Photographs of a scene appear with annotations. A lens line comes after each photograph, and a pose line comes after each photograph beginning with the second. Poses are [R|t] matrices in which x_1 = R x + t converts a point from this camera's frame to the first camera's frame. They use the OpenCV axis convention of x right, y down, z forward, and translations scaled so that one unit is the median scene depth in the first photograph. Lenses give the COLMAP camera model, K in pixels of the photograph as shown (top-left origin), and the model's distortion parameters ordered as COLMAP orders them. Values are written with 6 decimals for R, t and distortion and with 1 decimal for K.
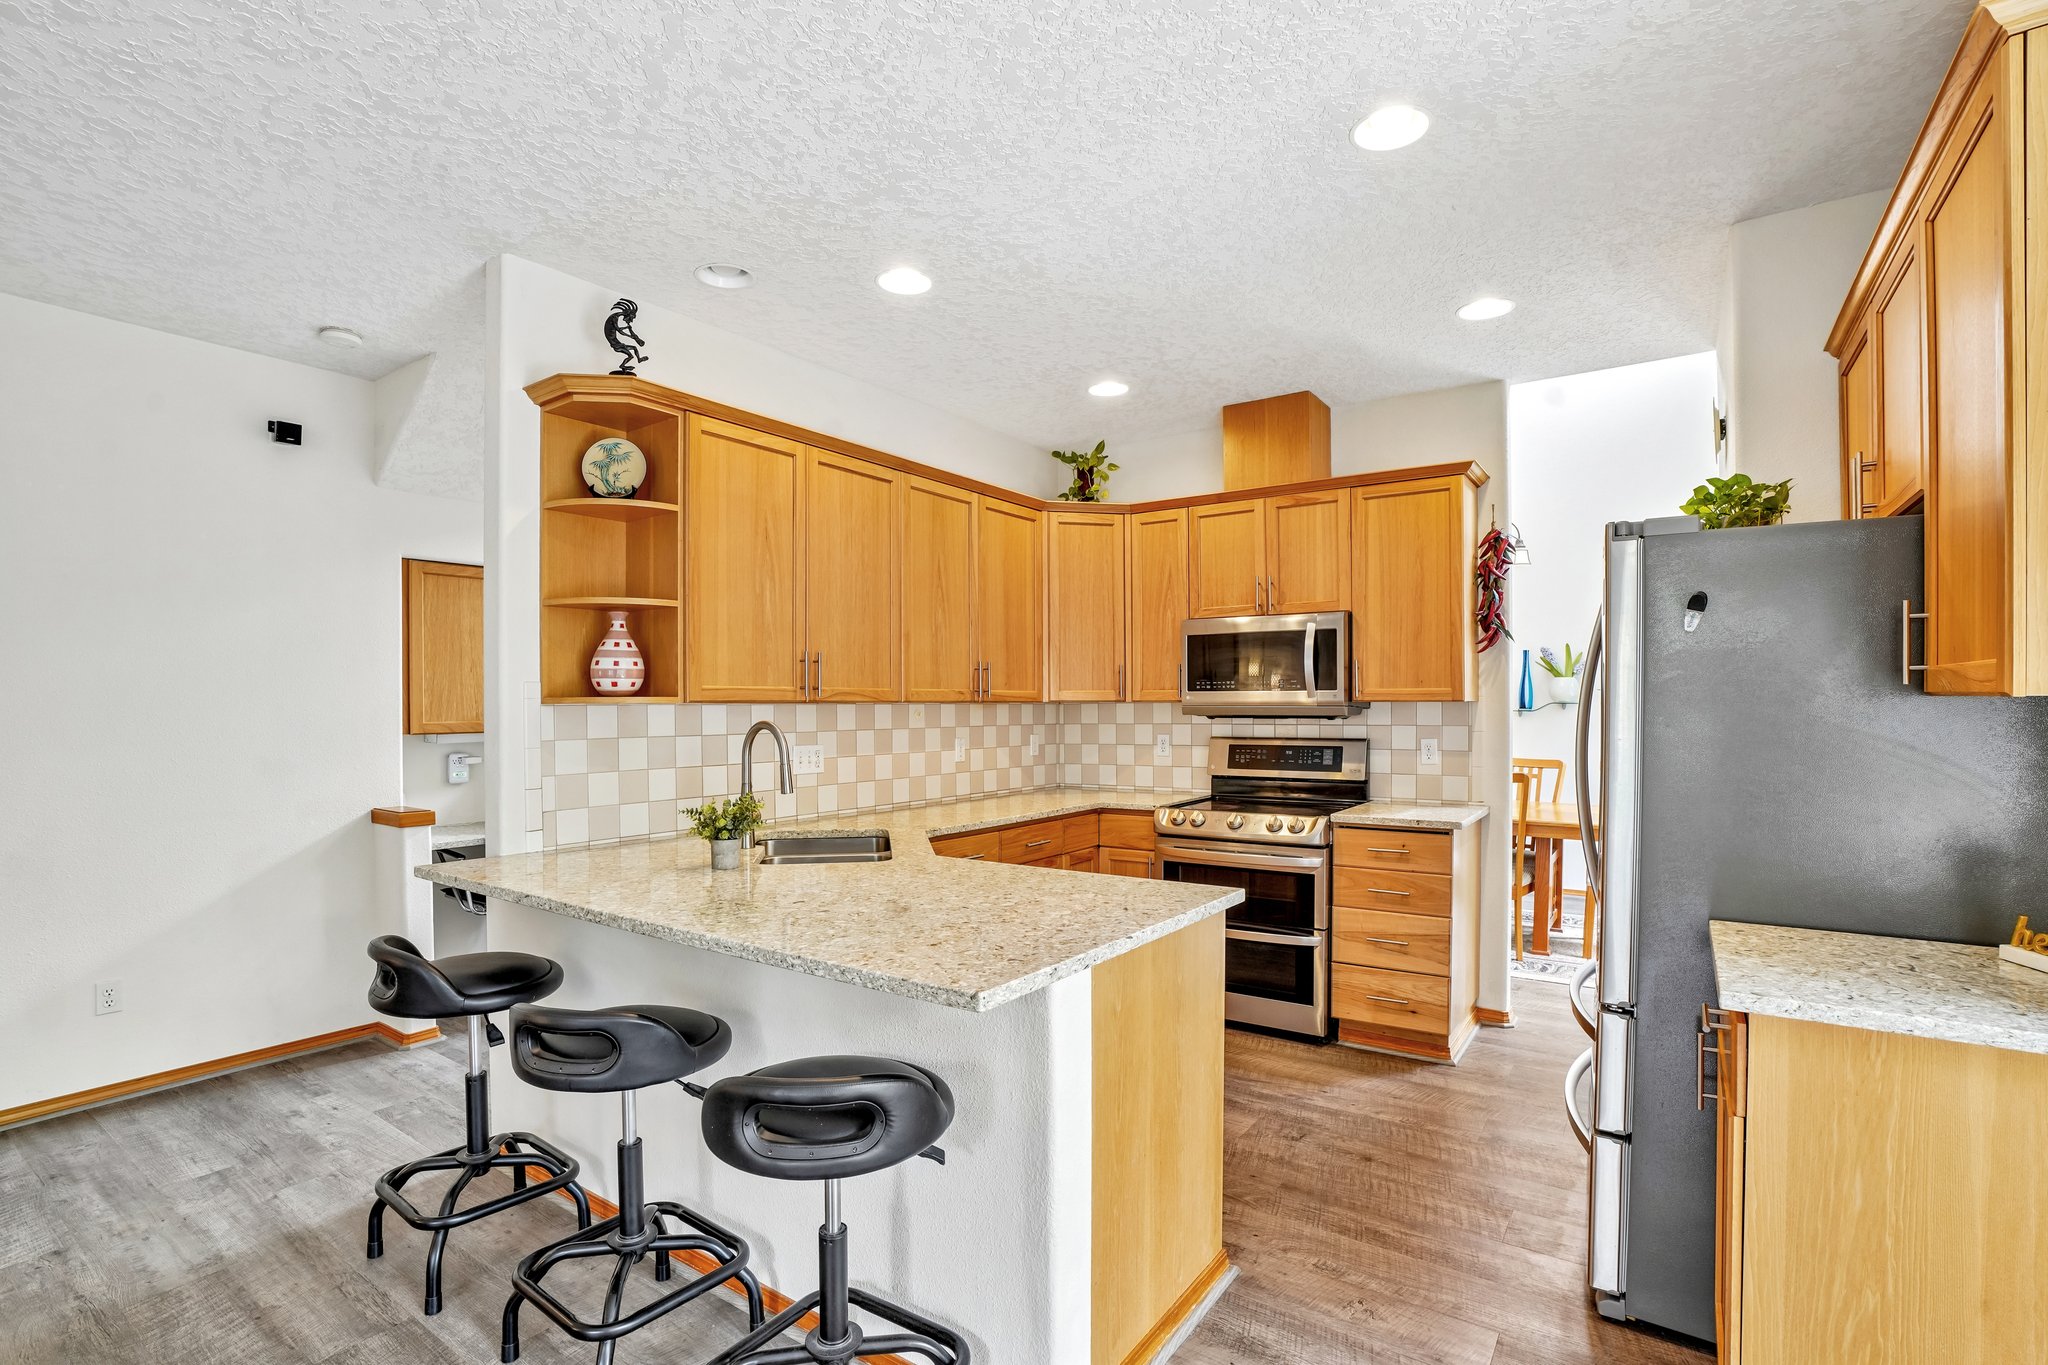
lens RADIAL K [[955.9, 0, 1030.2], [0, 955.9, 693.7], [0, 0, 1]] dist [-0.068822, 0.025846]
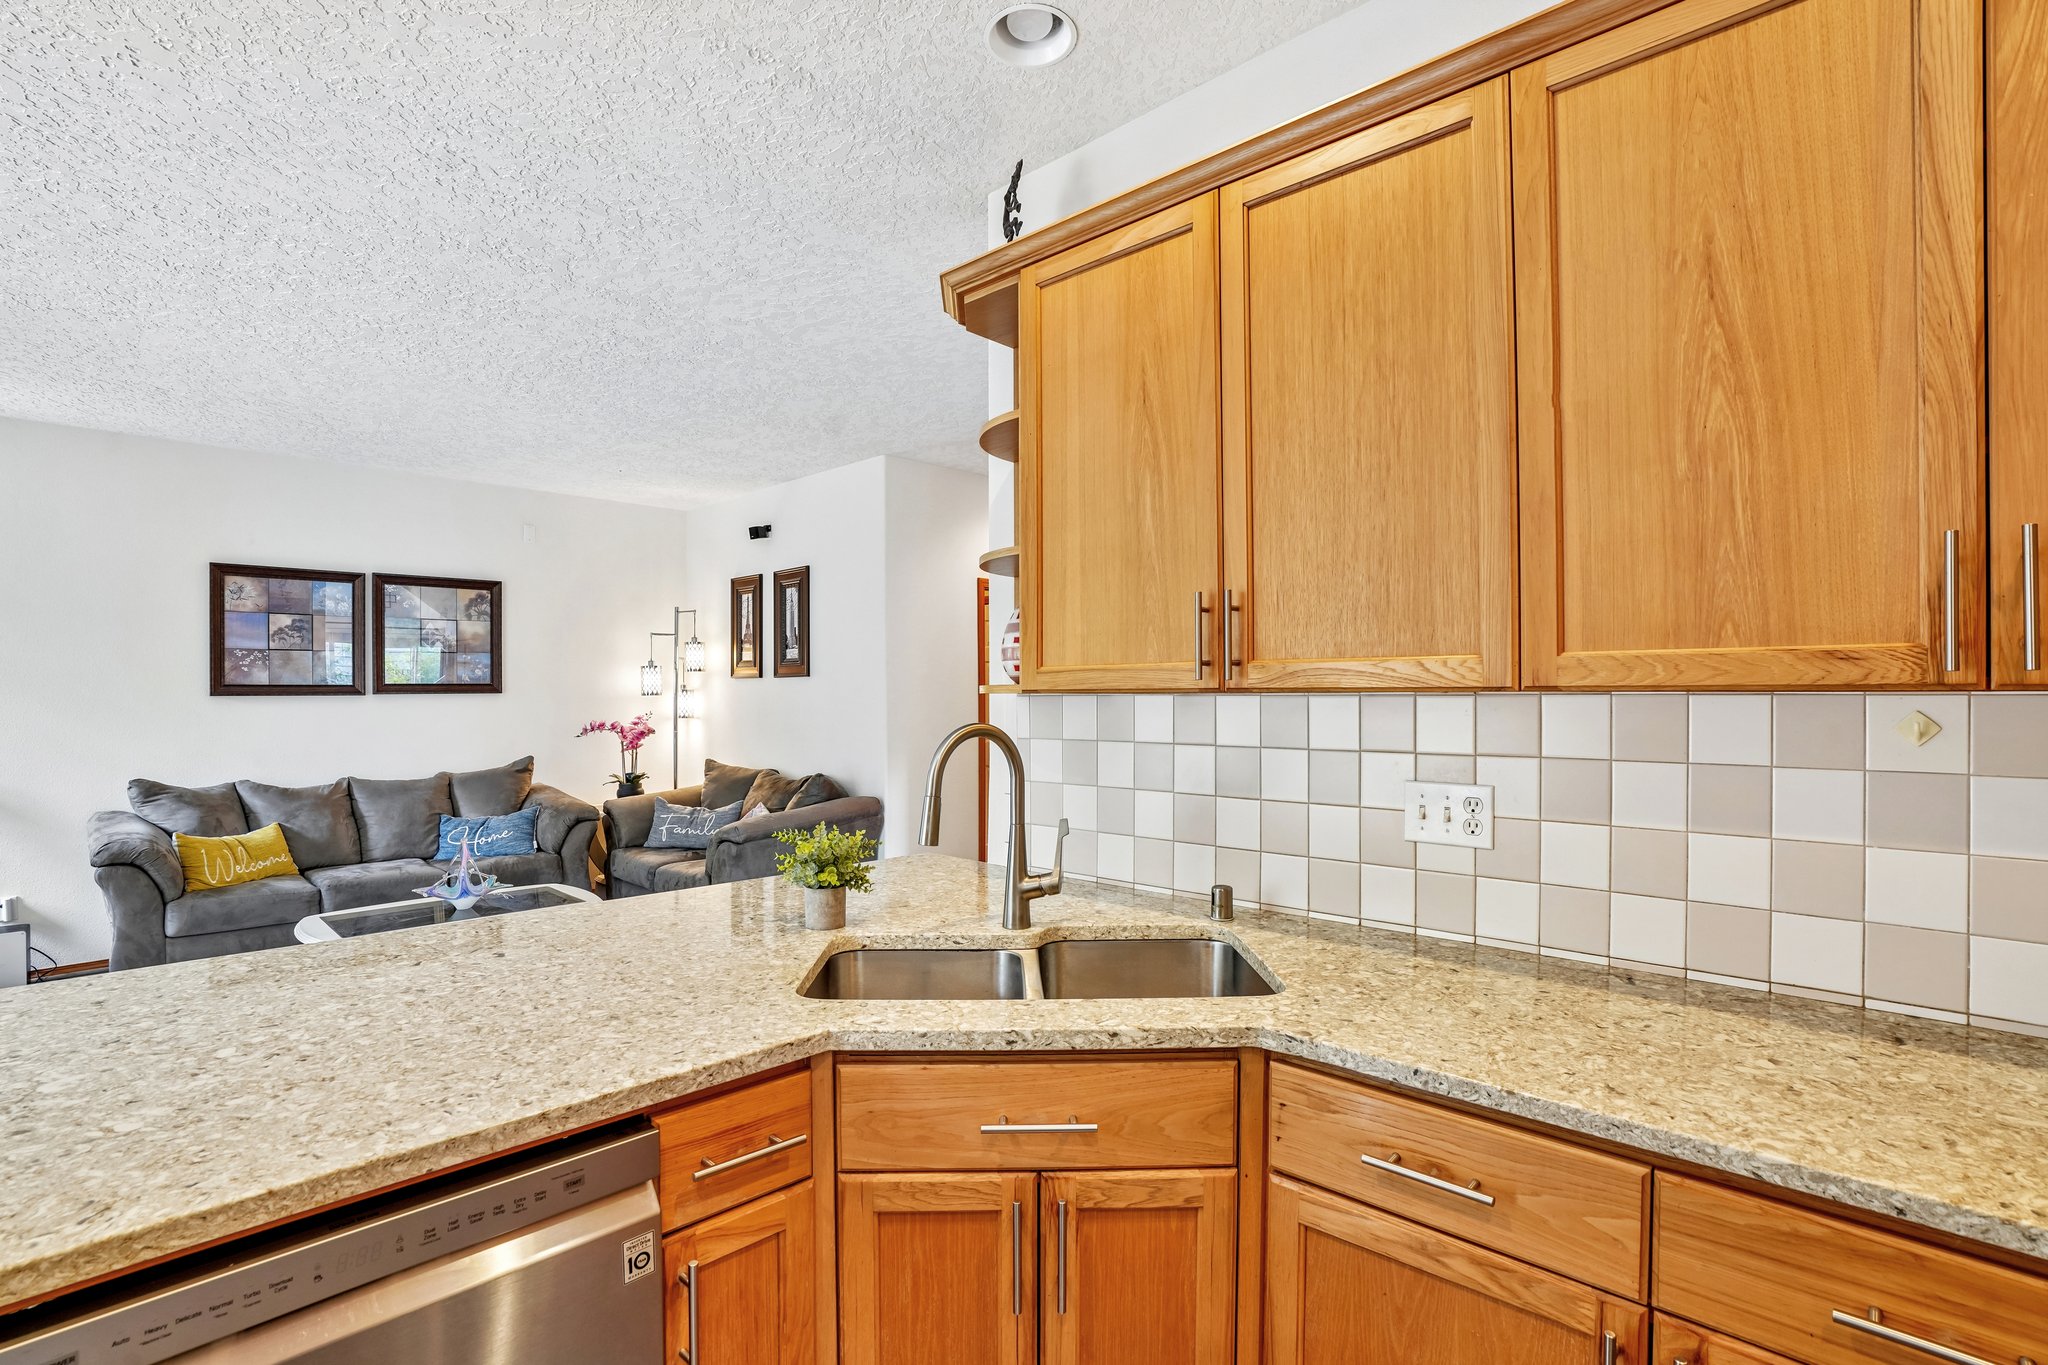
lens RADIAL K [[955.9, 0, 1030.2], [0, 955.9, 693.7], [0, 0, 1]] dist [-0.068822, 0.025846]
pose [[-0.139294, 0.002697, -0.990247, 0.229783], [0.011737, 0.999931, 0.001072, 0.006867], [0.990182, -0.011473, -0.139316, 0.795045]]
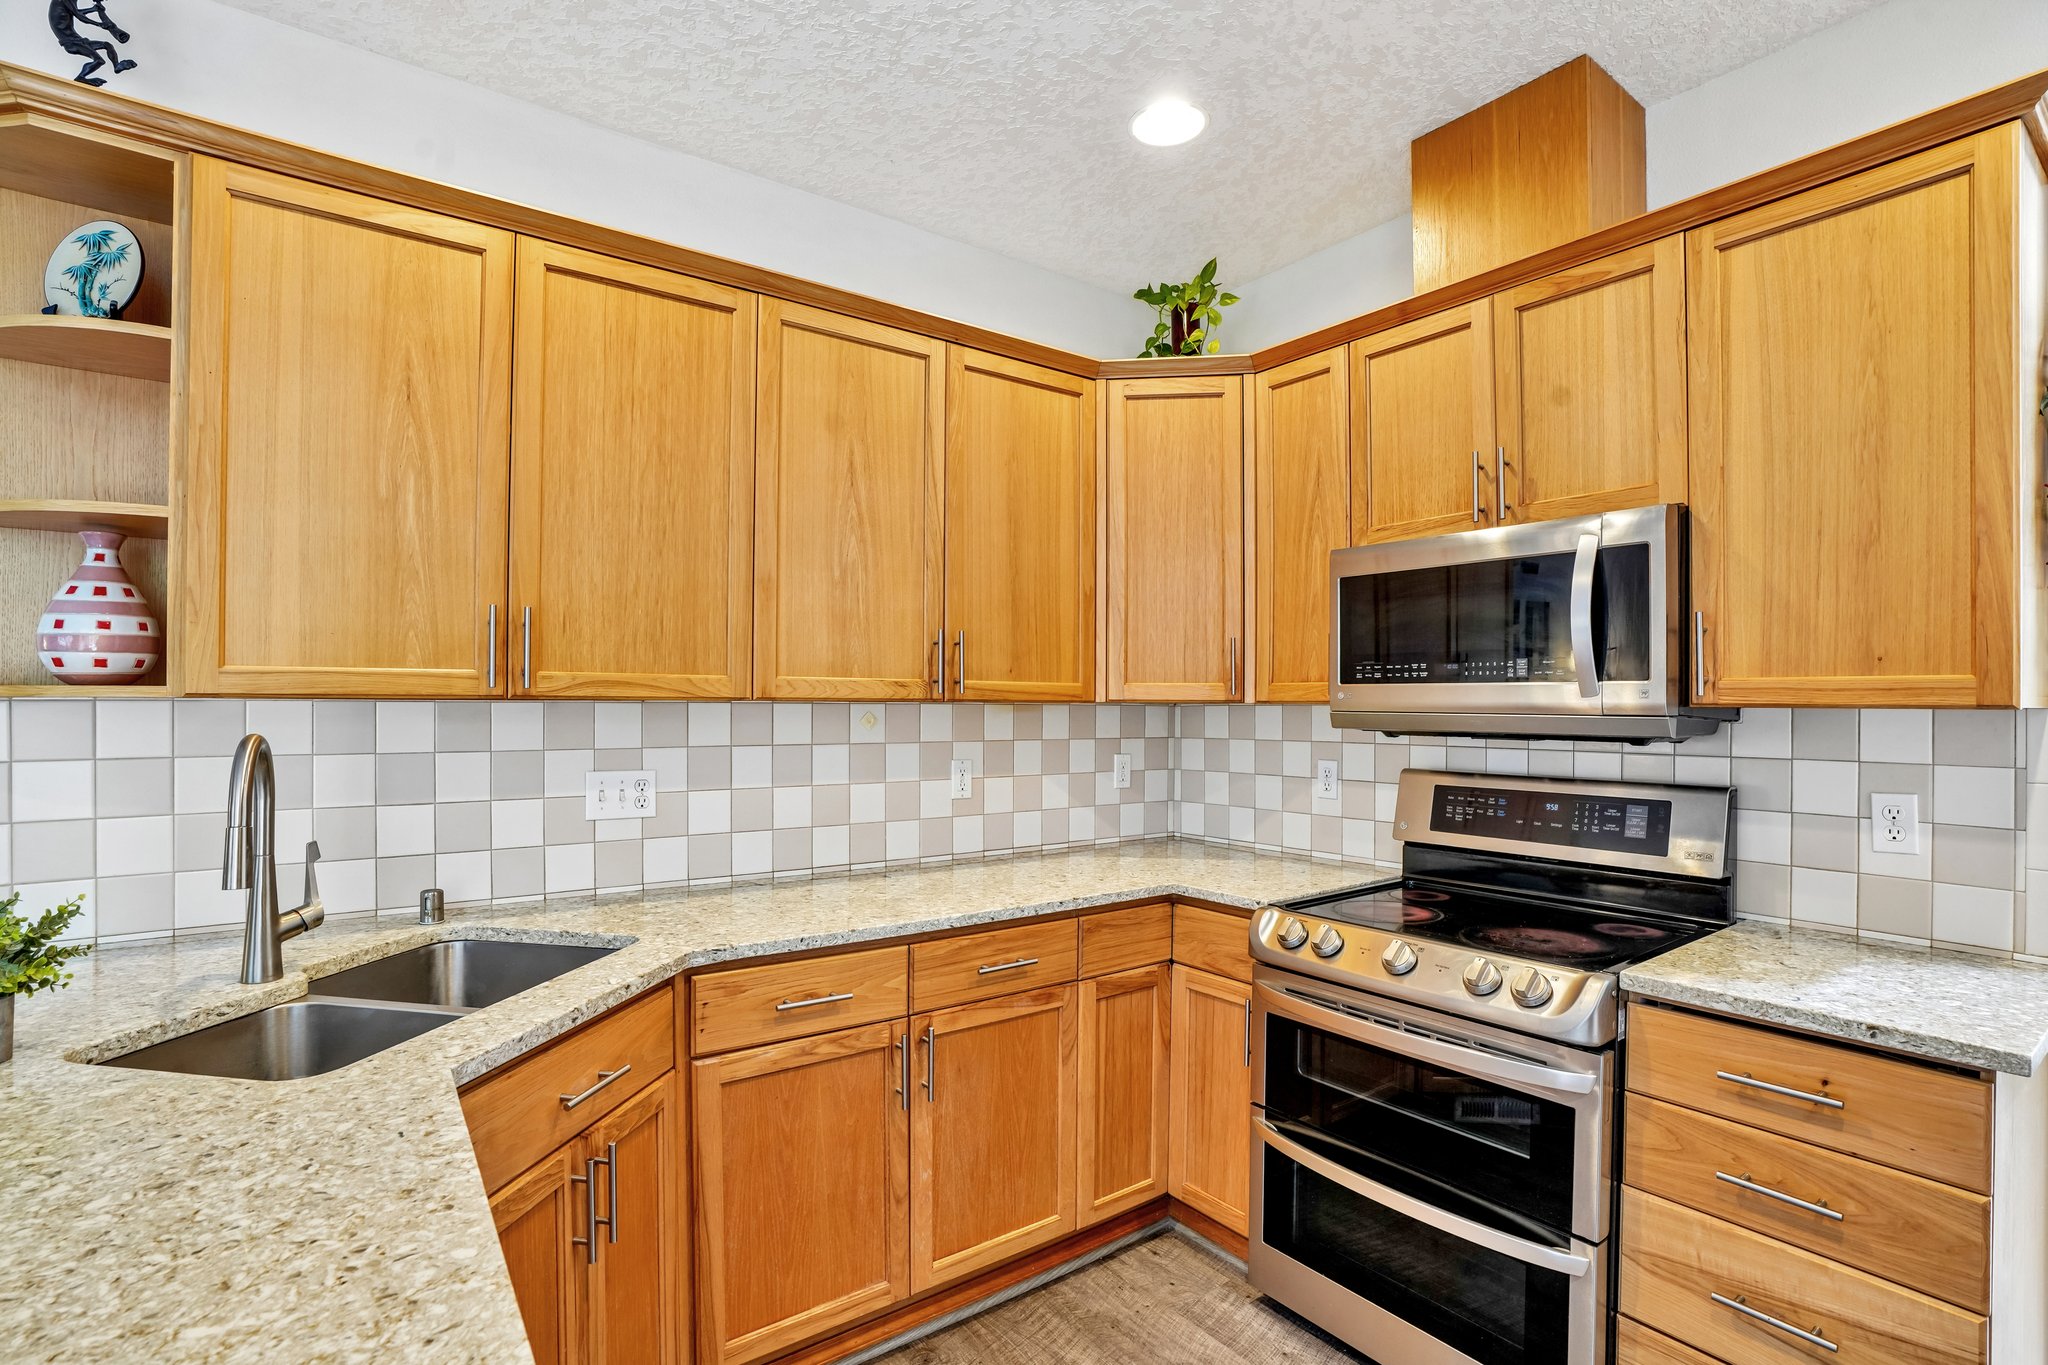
lens RADIAL K [[955.9, 0, 1030.2], [0, 955.9, 693.7], [0, 0, 1]] dist [-0.068822, 0.025846]
pose [[0.945771, 0.005023, -0.324797, 0.185943], [-0.005153, 0.999987, 0.000459, 0.003697], [0.324795, 0.001239, 0.945784, 0.480984]]
